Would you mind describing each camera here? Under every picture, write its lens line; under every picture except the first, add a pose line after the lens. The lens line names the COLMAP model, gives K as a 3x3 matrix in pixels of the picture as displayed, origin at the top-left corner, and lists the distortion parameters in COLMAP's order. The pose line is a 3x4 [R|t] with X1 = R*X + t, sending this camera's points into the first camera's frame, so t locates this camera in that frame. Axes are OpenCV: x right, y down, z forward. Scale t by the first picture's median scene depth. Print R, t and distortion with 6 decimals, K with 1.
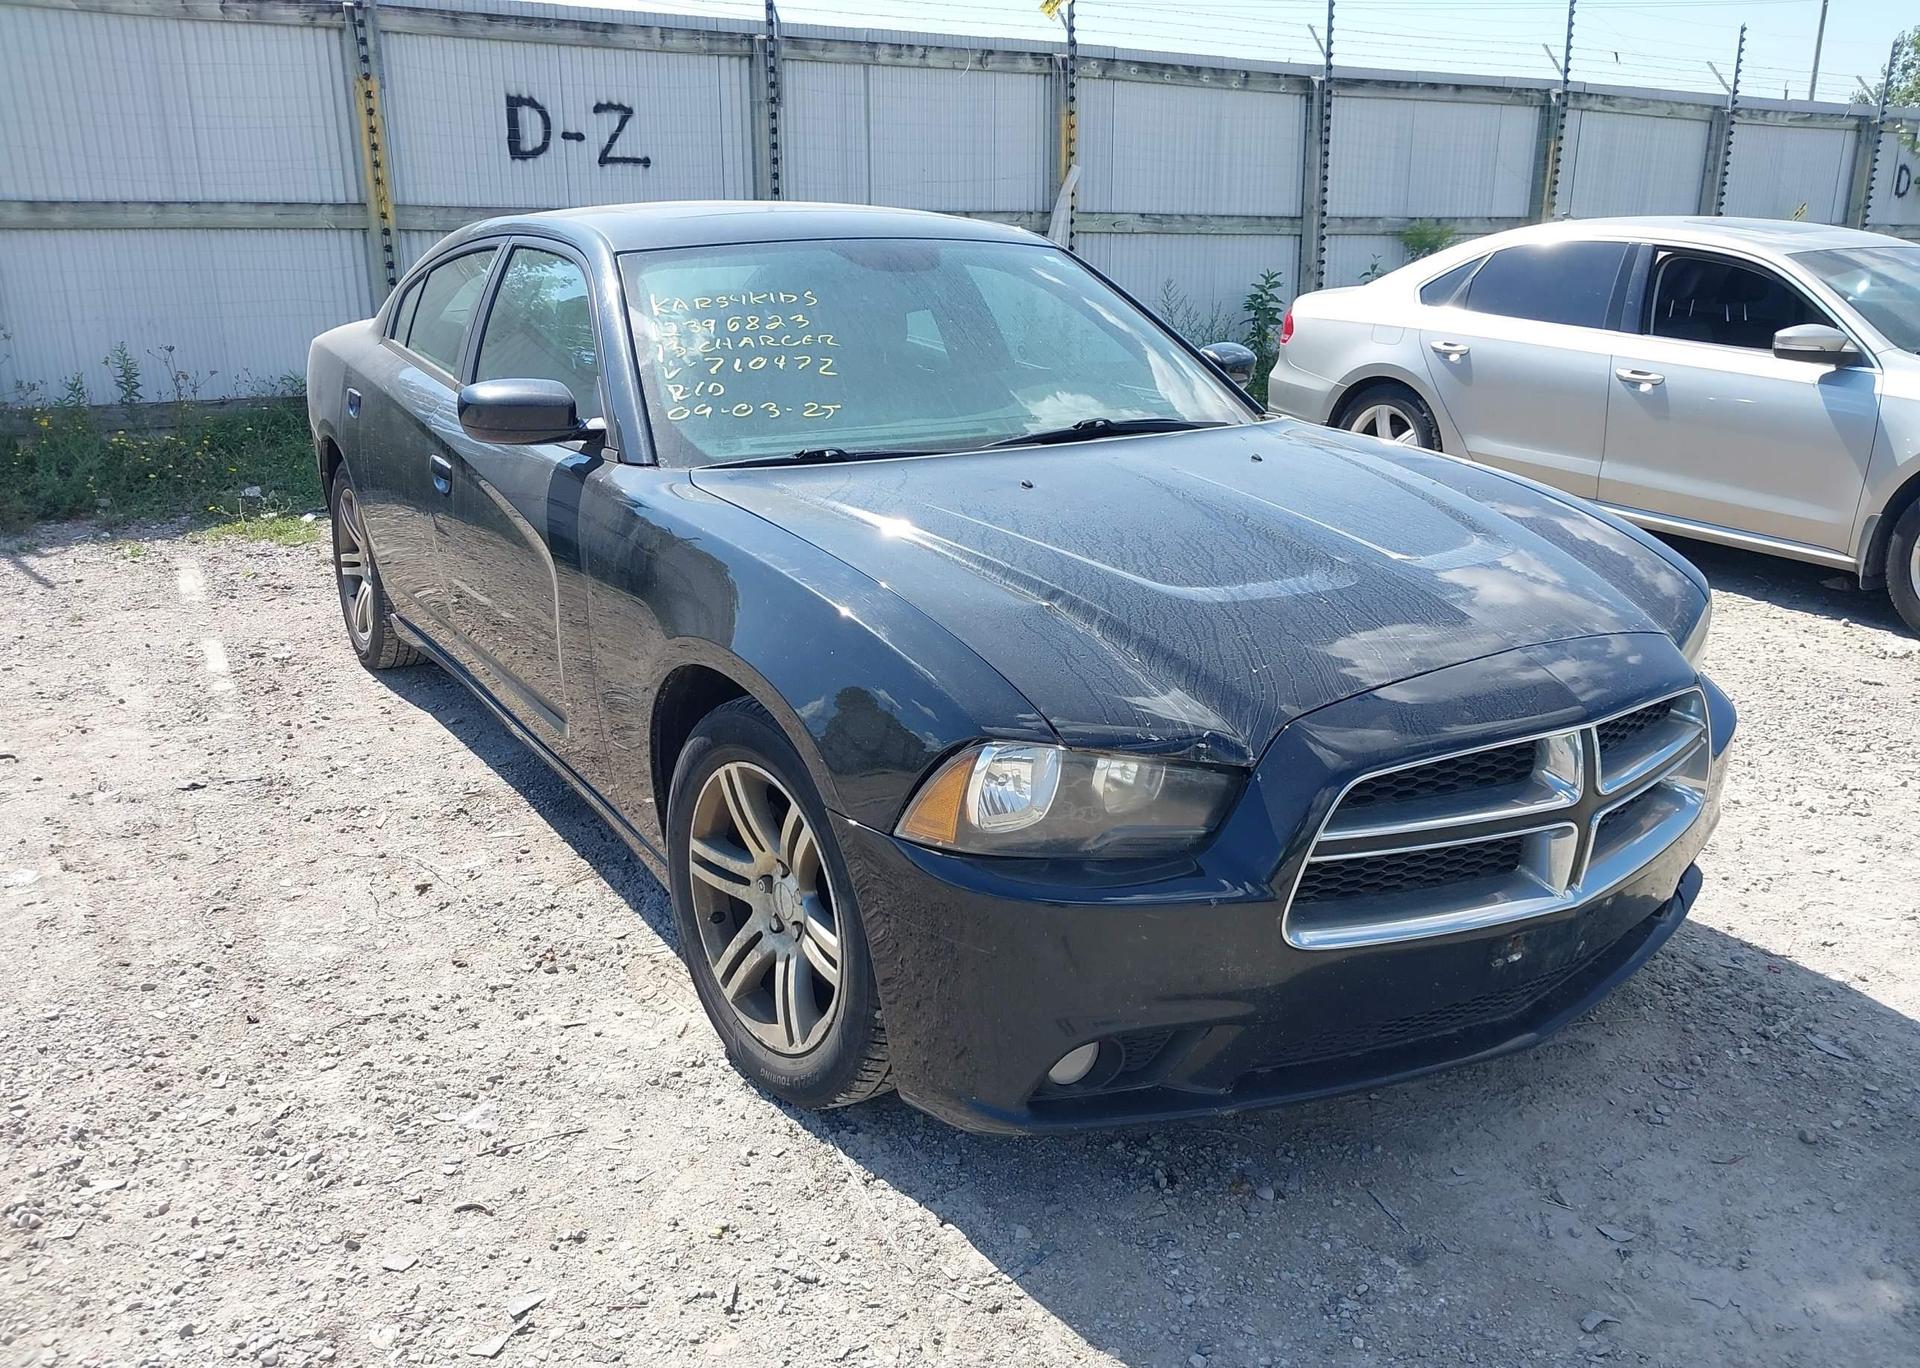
lens RADIAL K [[1536.5, 0, 1038.8], [0, 1536.5, 687.2], [0, 0, 1]] dist [-0.009607, 0.010615]
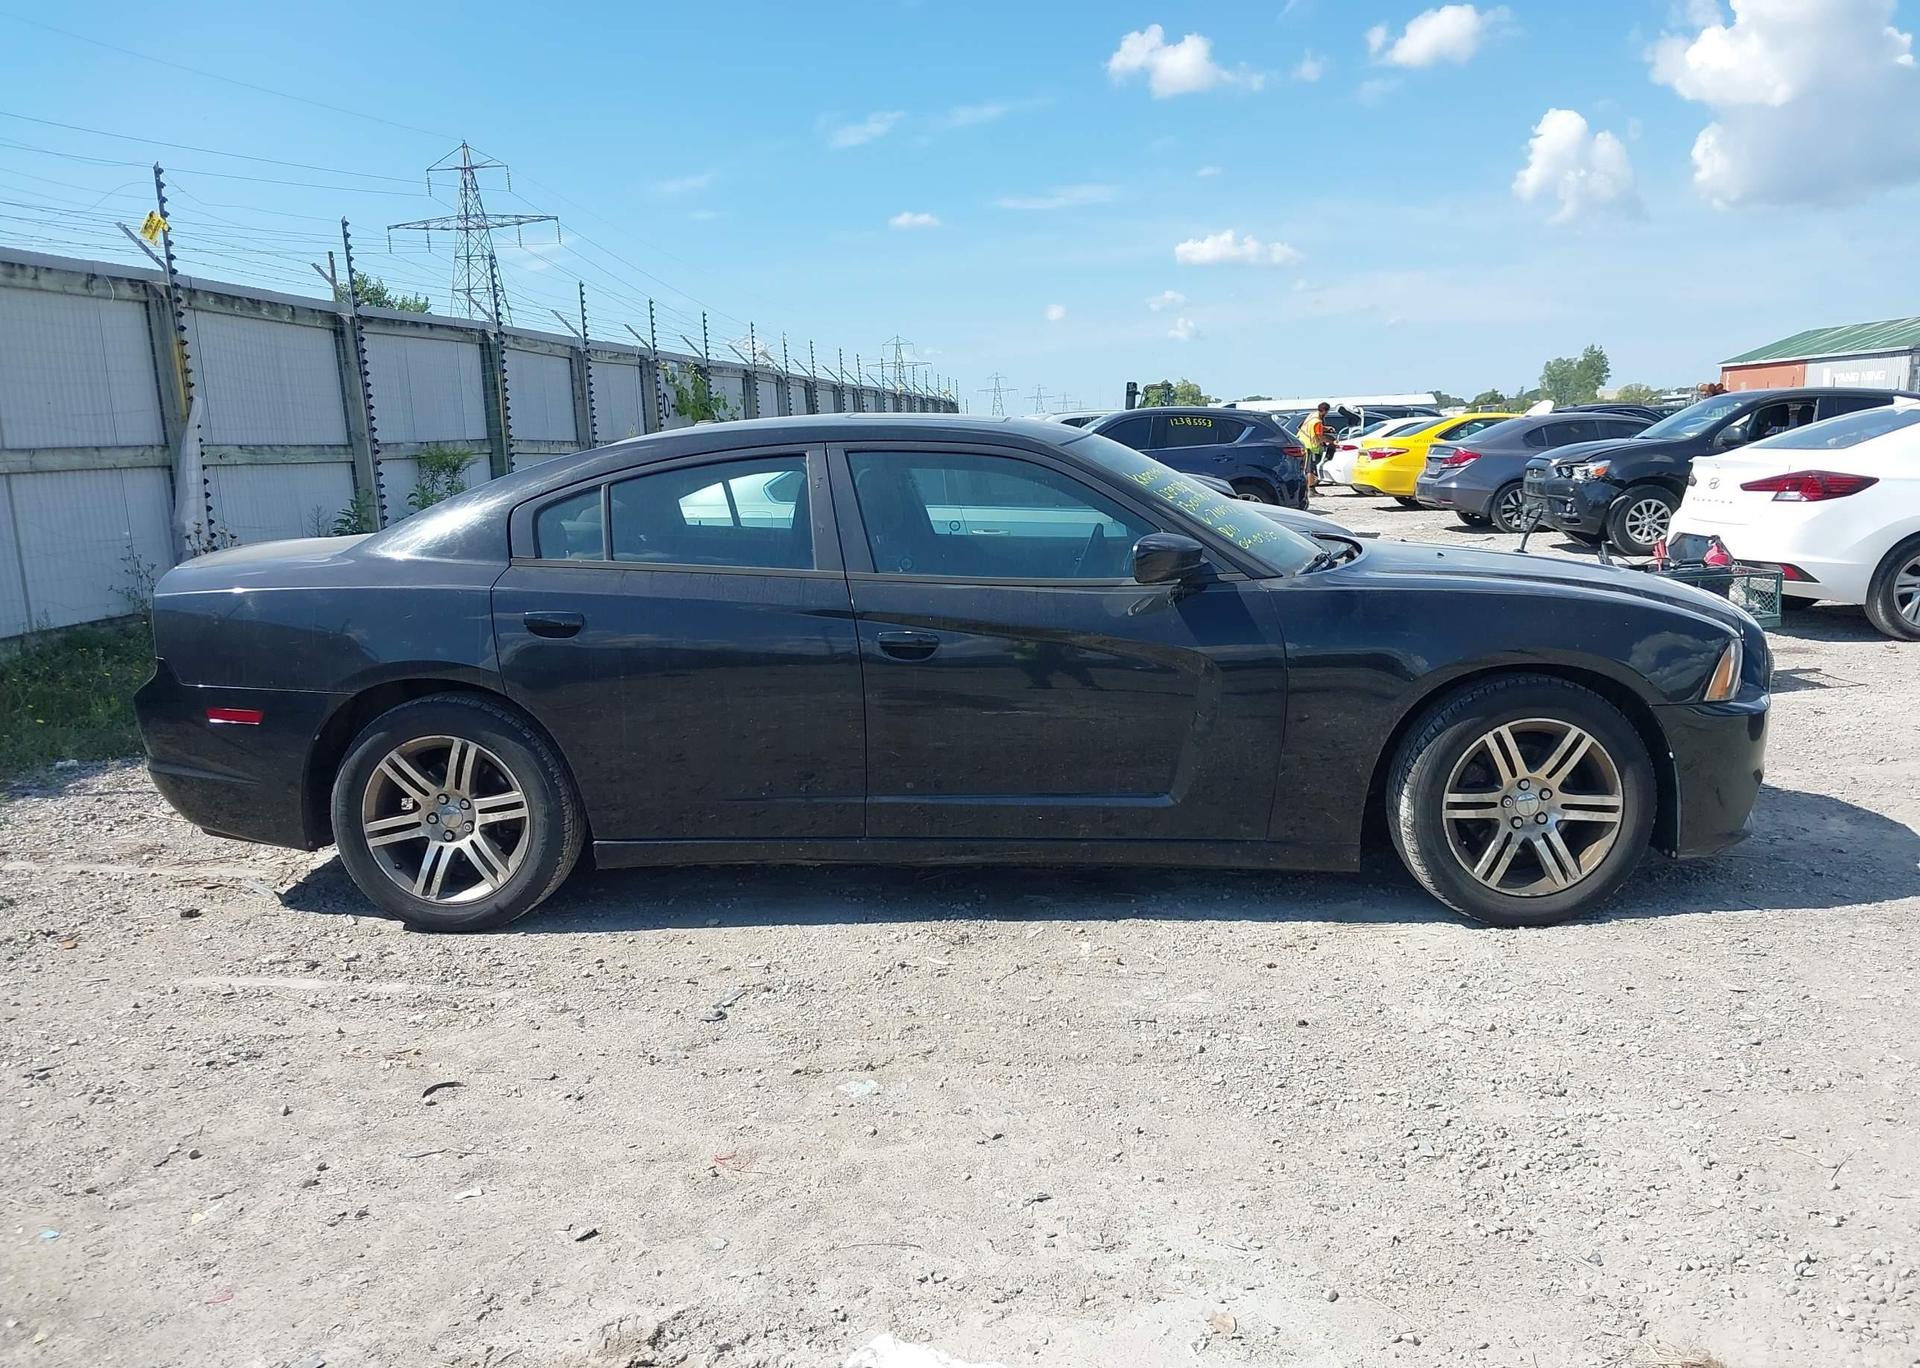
lens RADIAL K [[1490.4, 0, 1006.3], [0, 1490.4, 710.2], [0, 0, 1]] dist [-0.008713, -0.001606]
pose [[0.609581, -0.171930, 0.773855, -0.471903], [0.266330, 0.963872, 0.004354, -0.030834], [-0.746646, 0.203446, 0.633348, 0.107025]]
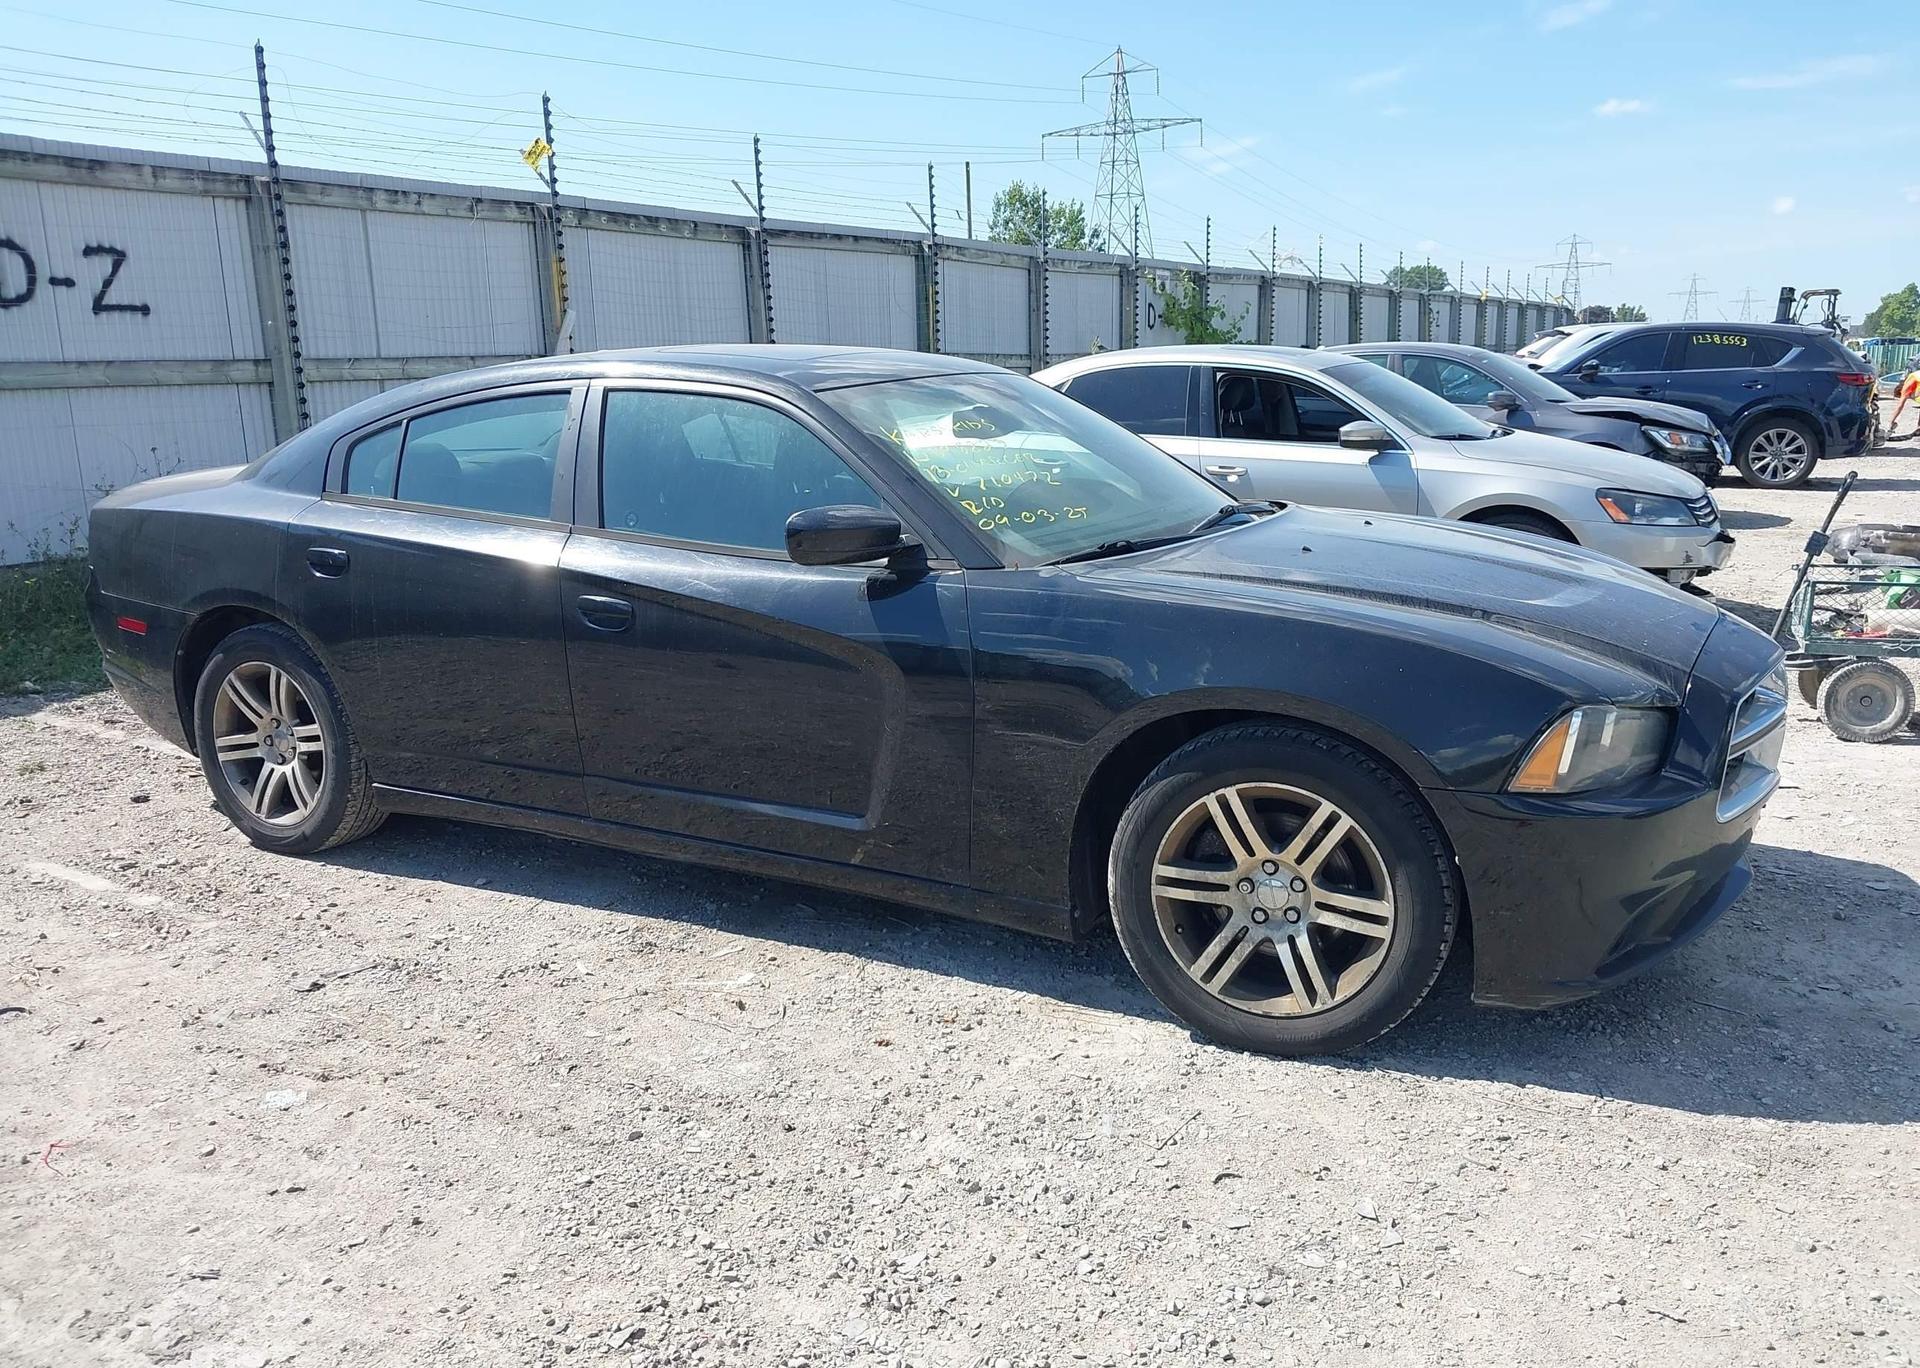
lens RADIAL K [[1508.5, 0, 1022.6], [0, 1508.5, 686.9], [0, 0, 1]] dist [0.004718, -0.002202]
pose [[0.875843, -0.125711, 0.465936, -0.243790], [0.162852, 0.985834, -0.040141, -0.002413], [-0.454289, 0.111035, 0.883908, 0.000605]]
